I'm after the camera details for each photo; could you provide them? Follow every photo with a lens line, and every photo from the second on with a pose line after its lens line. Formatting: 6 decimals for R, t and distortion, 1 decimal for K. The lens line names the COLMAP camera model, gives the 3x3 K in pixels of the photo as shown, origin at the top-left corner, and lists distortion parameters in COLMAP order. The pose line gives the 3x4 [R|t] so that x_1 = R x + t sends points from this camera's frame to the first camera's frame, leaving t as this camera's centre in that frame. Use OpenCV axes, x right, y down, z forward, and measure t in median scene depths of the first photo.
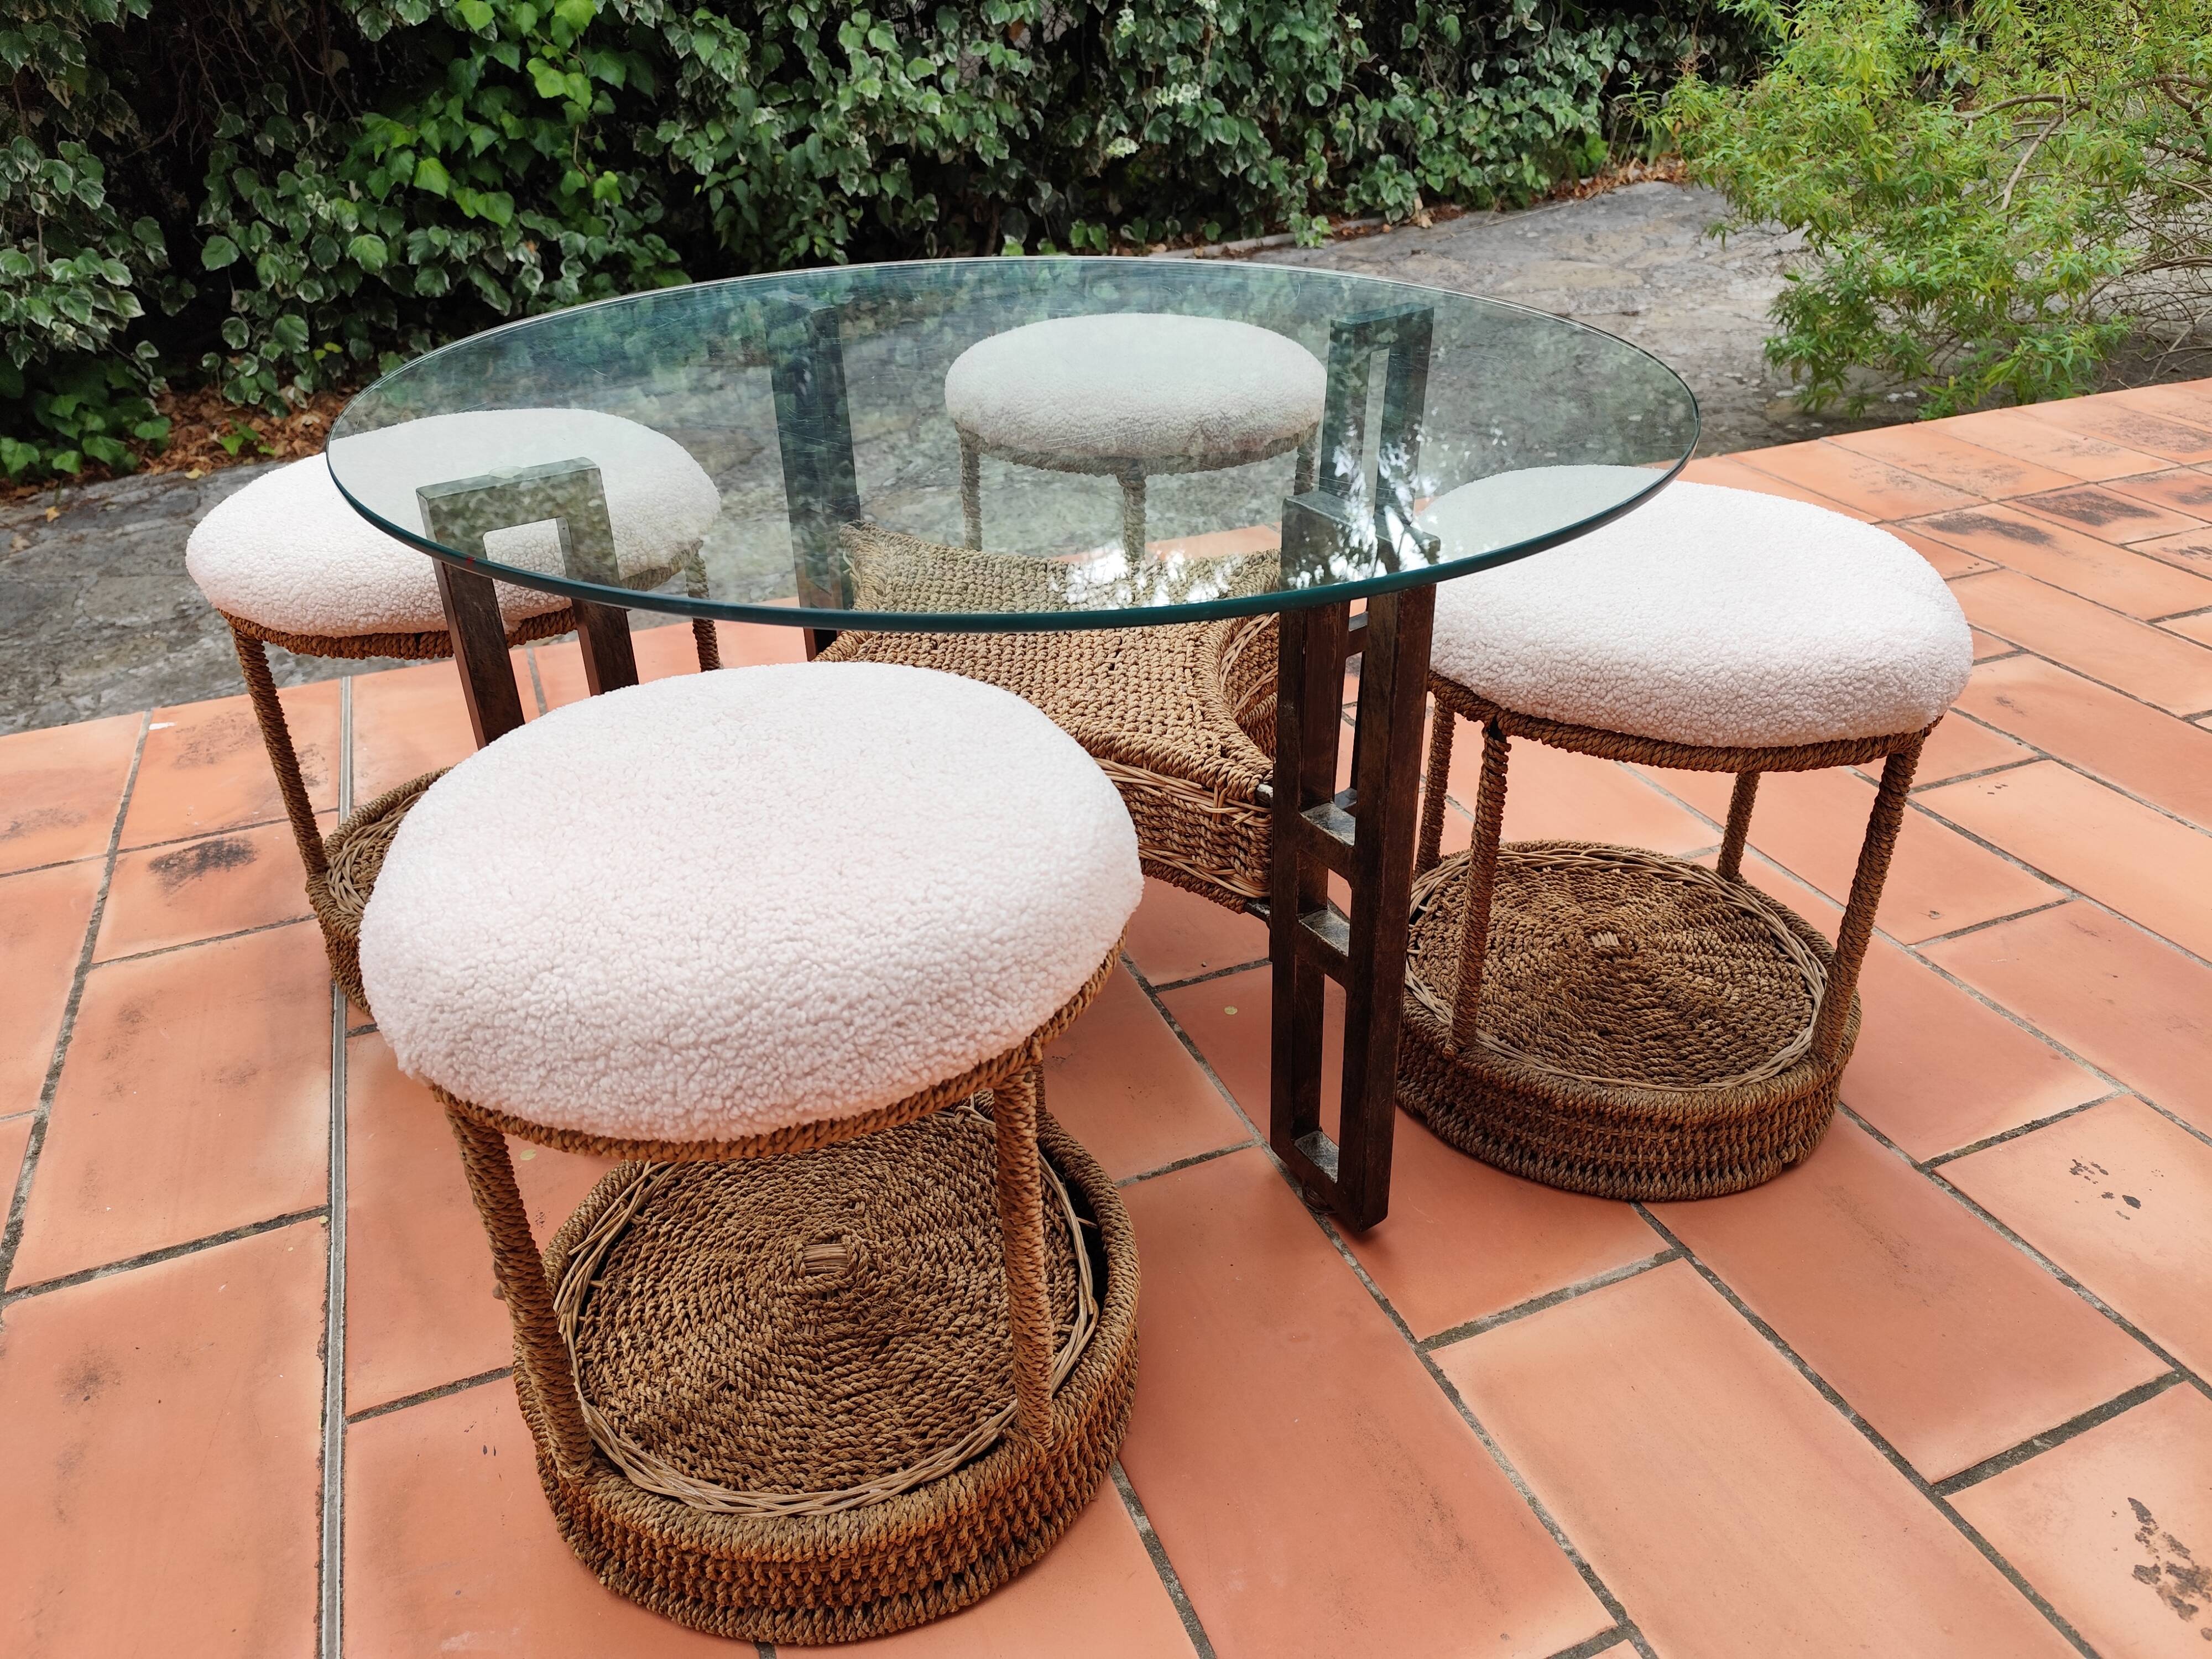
lens RADIAL K [[1545.5, 0, 1111.9], [0, 1545.5, 807.3], [0, 0, 1]] dist [0.029794, -0.040886]
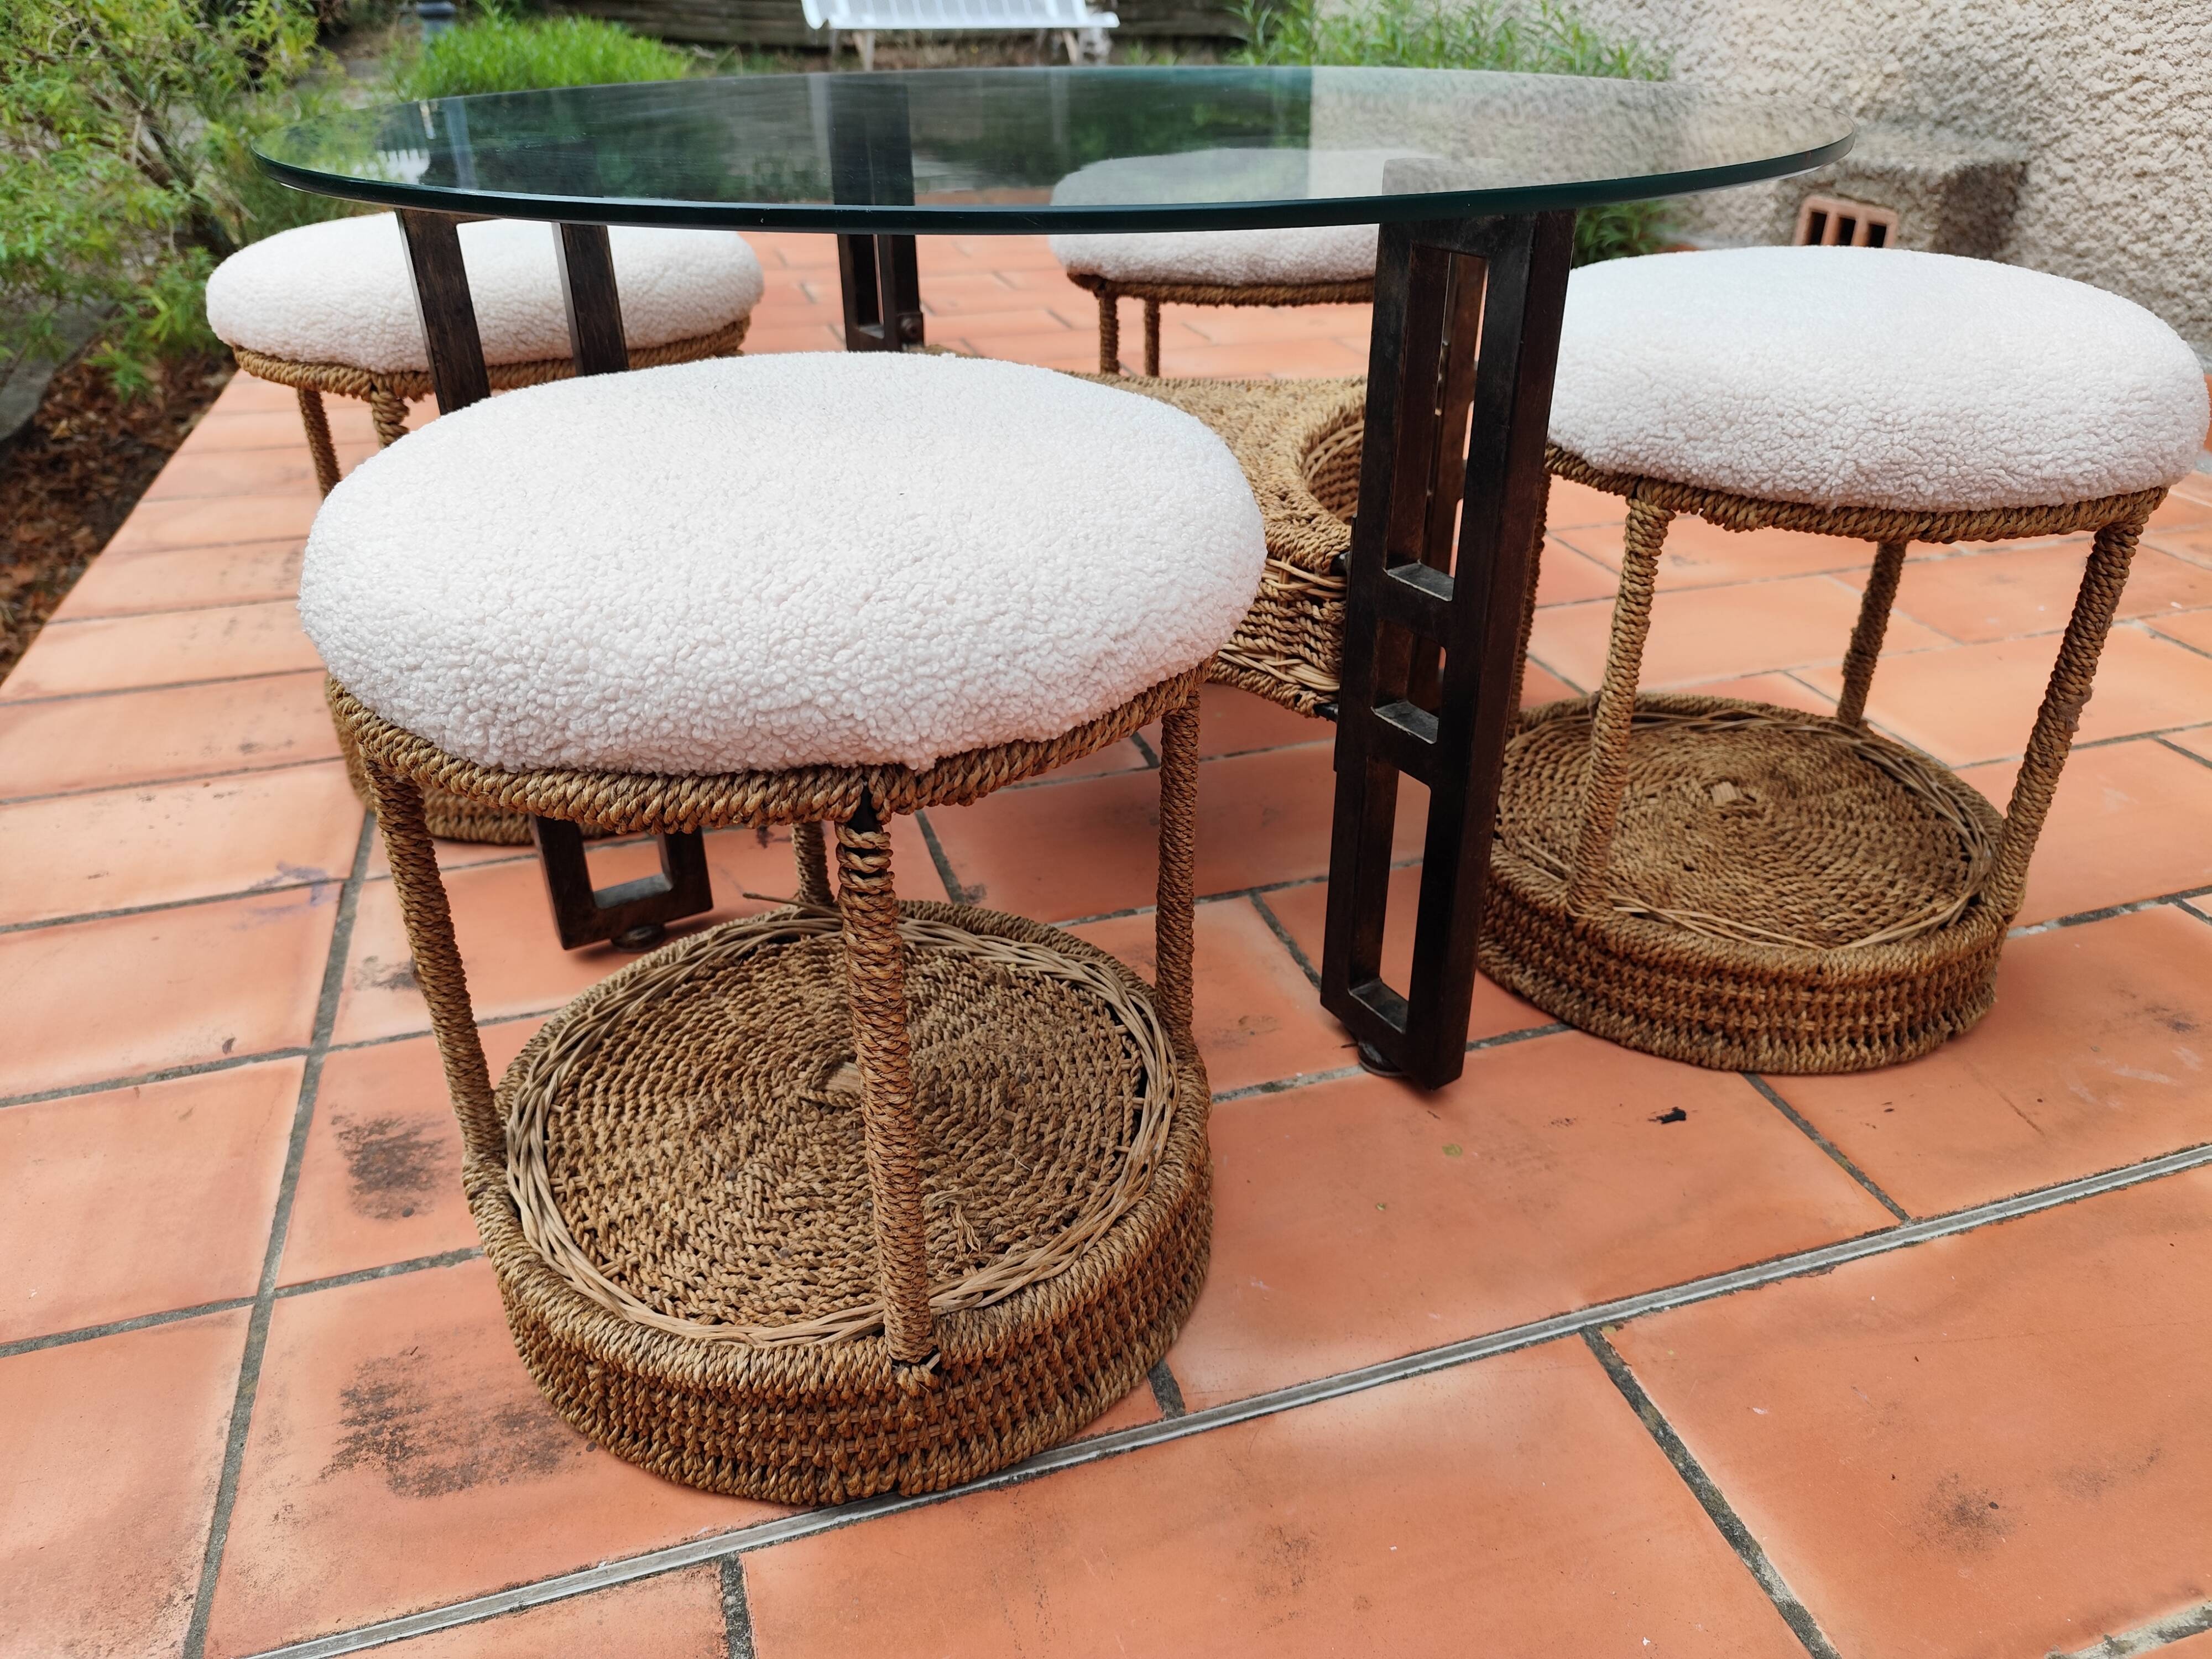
lens RADIAL K [[1545.5, 0, 1124.4], [0, 1545.5, 776.2], [0, 0, 1]] dist [0.029794, -0.040886]
pose [[0.091563, -0.447379, 0.889645, -0.234393], [0.494464, 0.795903, 0.349348, -0.063622], [-0.864362, 0.407910, 0.294088, 0.200107]]
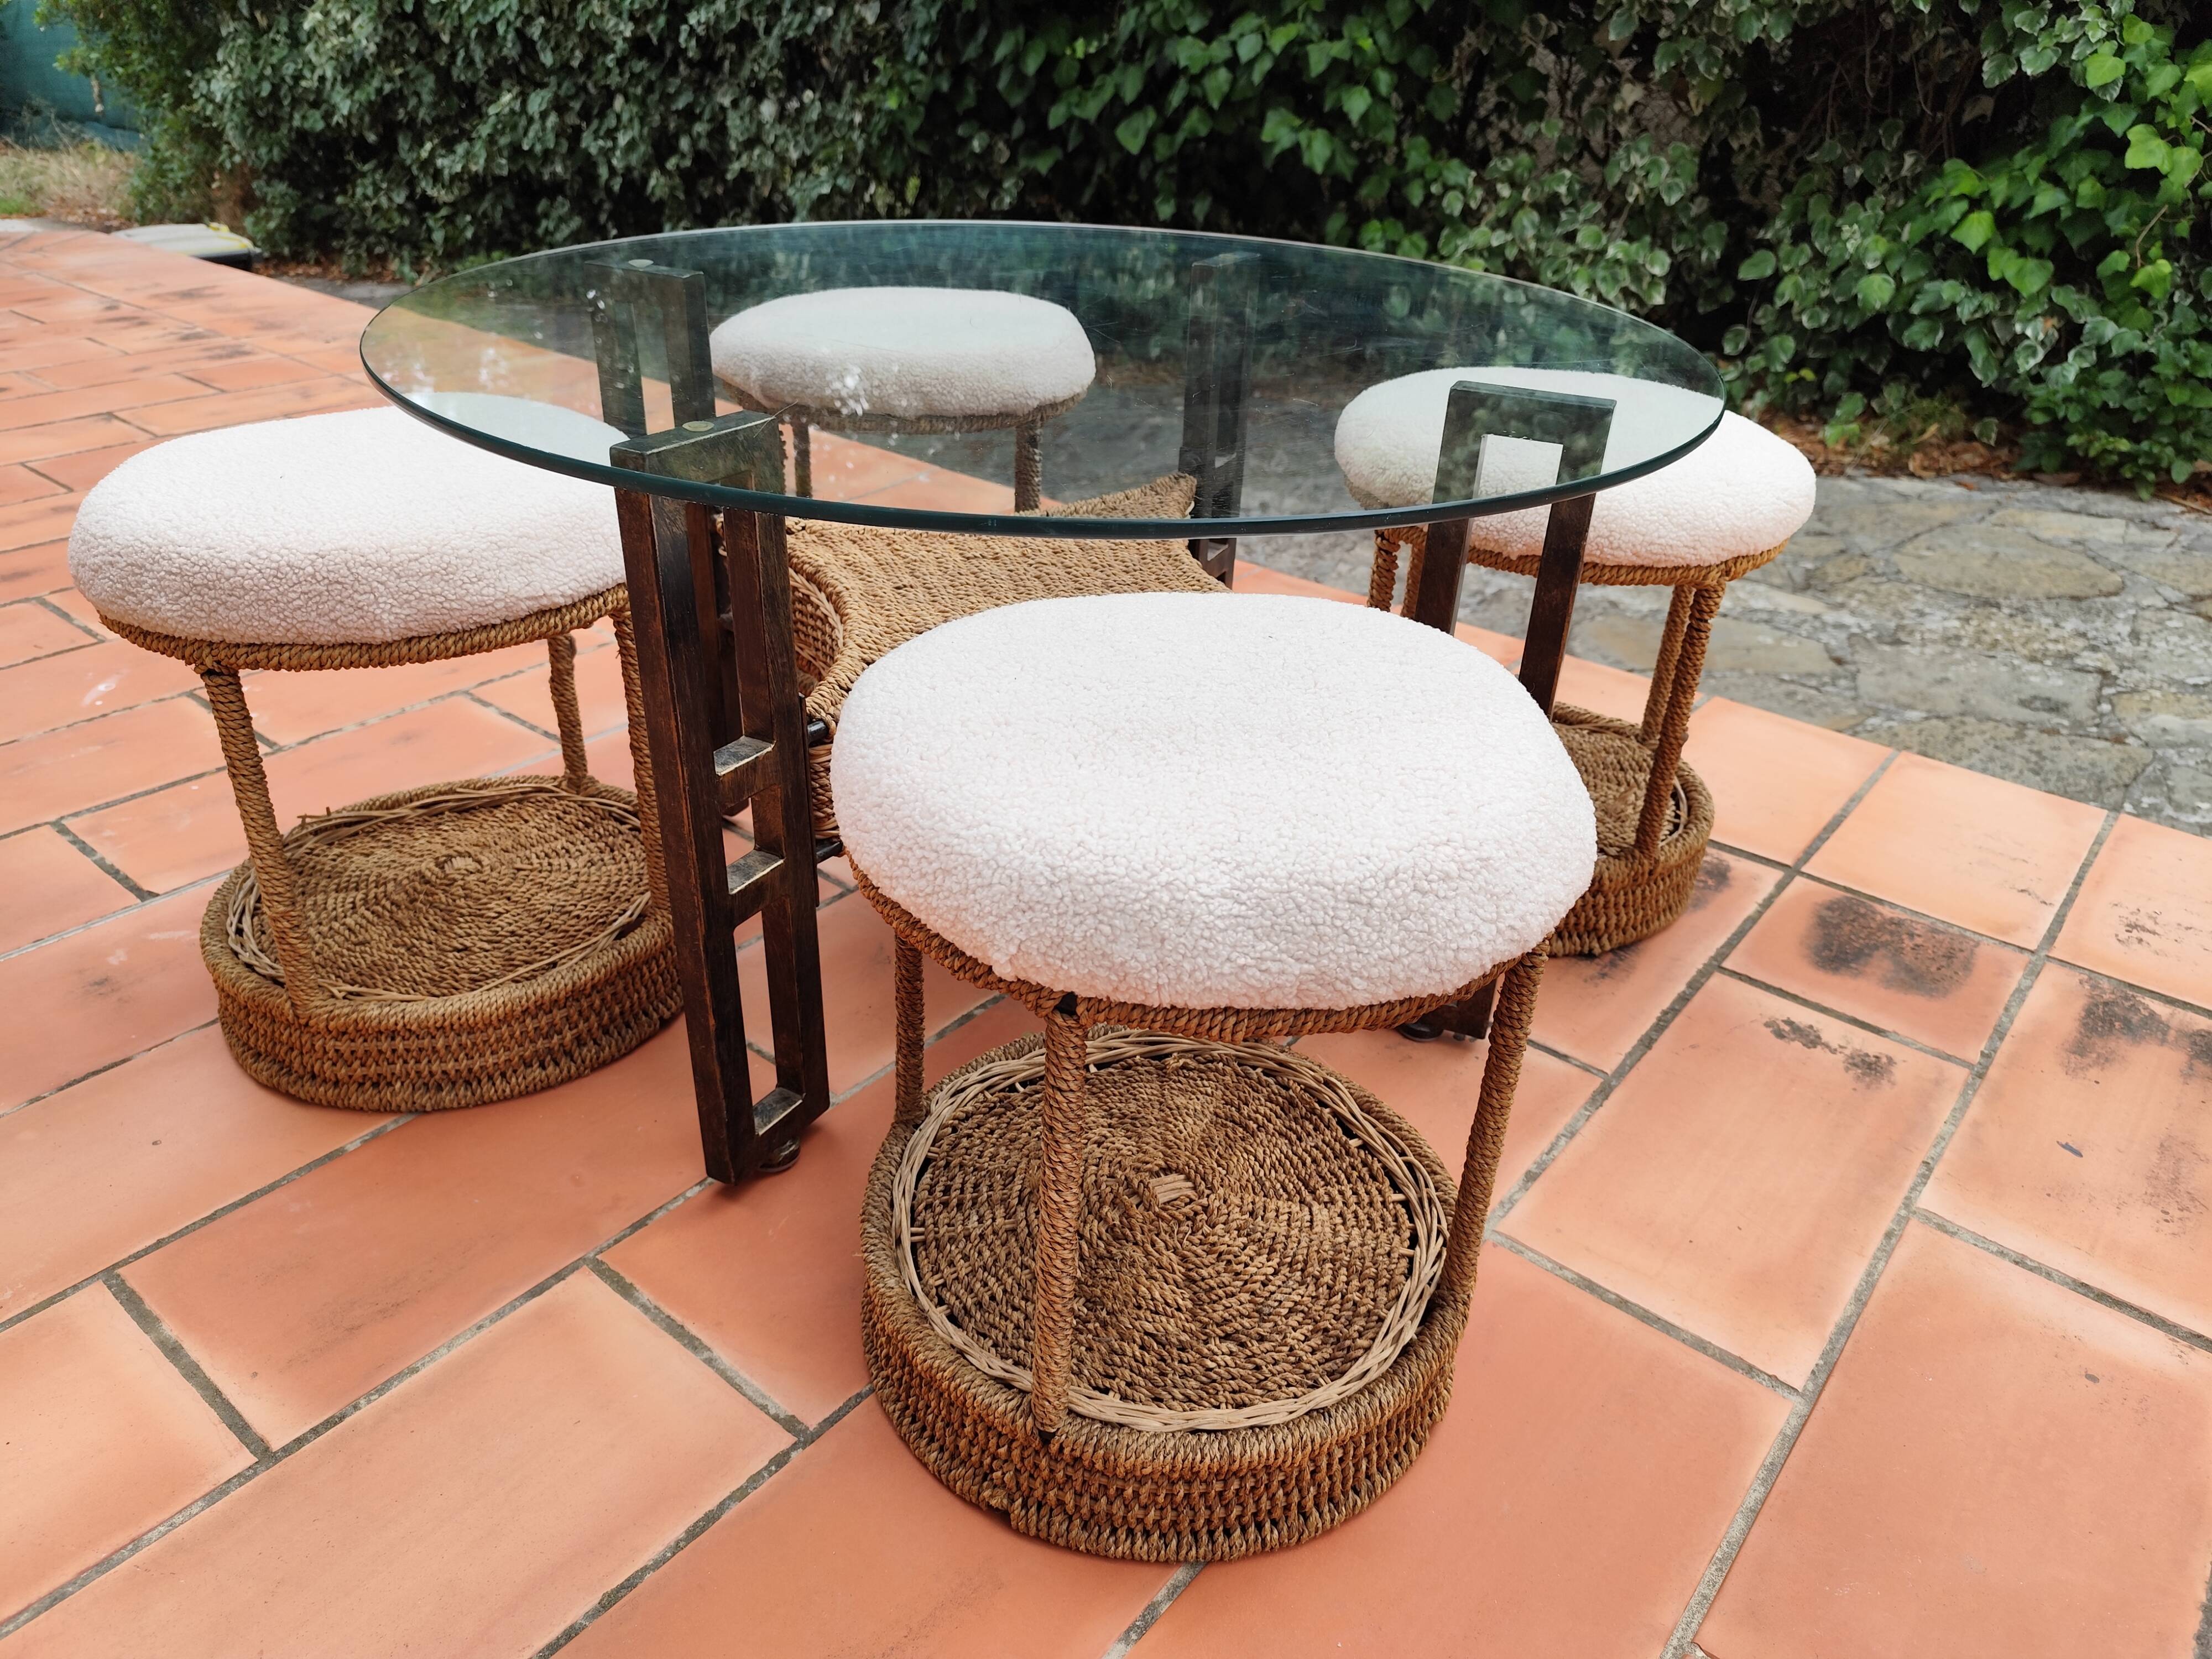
lens RADIAL K [[1545.5, 0, 1099.3], [0, 1545.5, 825.9], [0, 0, 1]] dist [0.029794, -0.040886]
pose [[0.461967, 0.454110, -0.761821, 0.202038], [-0.471165, 0.853395, 0.222982, -0.055210], [0.751392, 0.255933, 0.608201, 0.115464]]
